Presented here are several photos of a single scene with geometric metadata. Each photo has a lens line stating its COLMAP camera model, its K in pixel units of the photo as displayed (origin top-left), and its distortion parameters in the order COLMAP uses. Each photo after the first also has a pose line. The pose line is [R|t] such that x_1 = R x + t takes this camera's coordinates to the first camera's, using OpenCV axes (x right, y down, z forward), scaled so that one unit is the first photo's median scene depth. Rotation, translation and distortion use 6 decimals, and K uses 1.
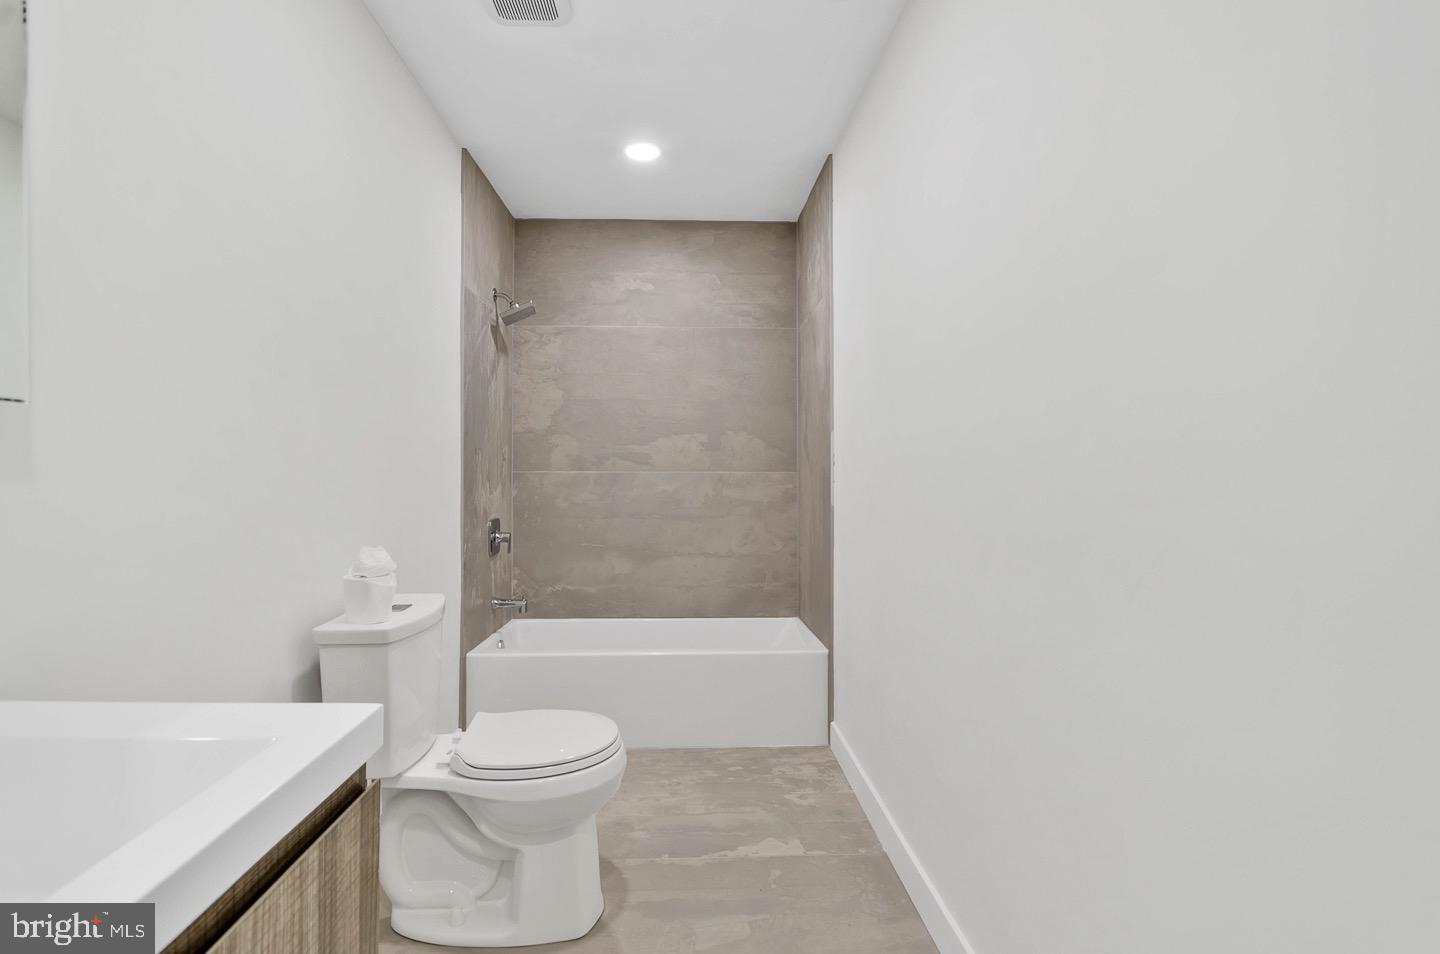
lens RADIAL K [[670.5, 0, 740.1], [0, 670.5, 459.2], [0, 0, 1]] dist [0.000573, -0.000255]
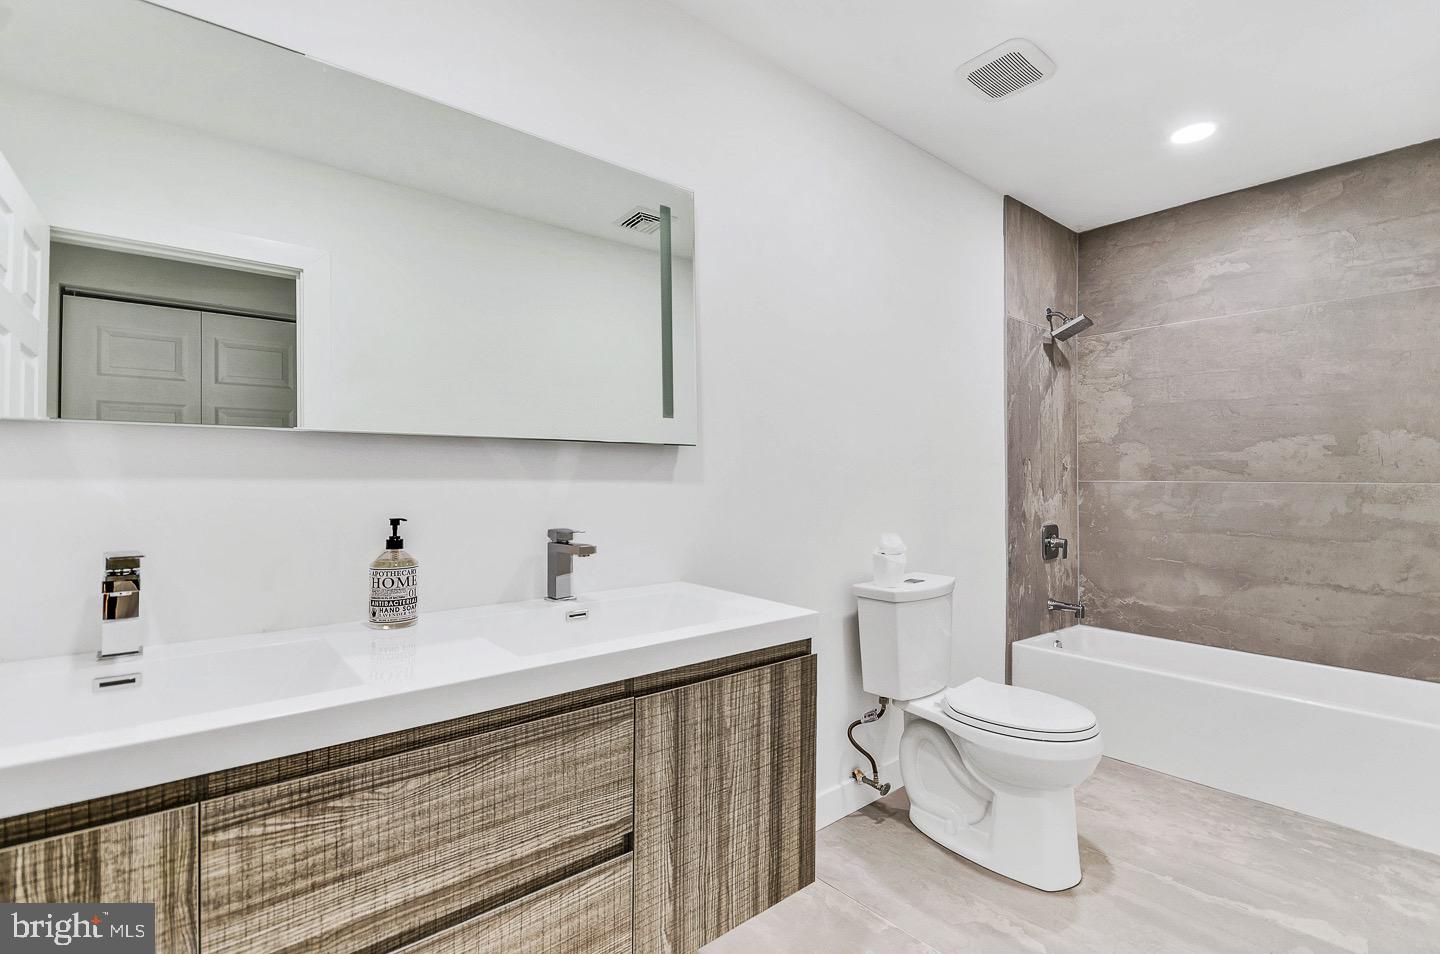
lens RADIAL K [[670.5, 0, 740.1], [0, 670.5, 459.2], [0, 0, 1]] dist [0.000573, -0.000255]
pose [[0.633081, -0.019382, -0.773843, 0.127210], [0.008039, 0.999797, -0.018465, 0.000348], [0.774044, 0.005469, 0.633108, -0.047463]]
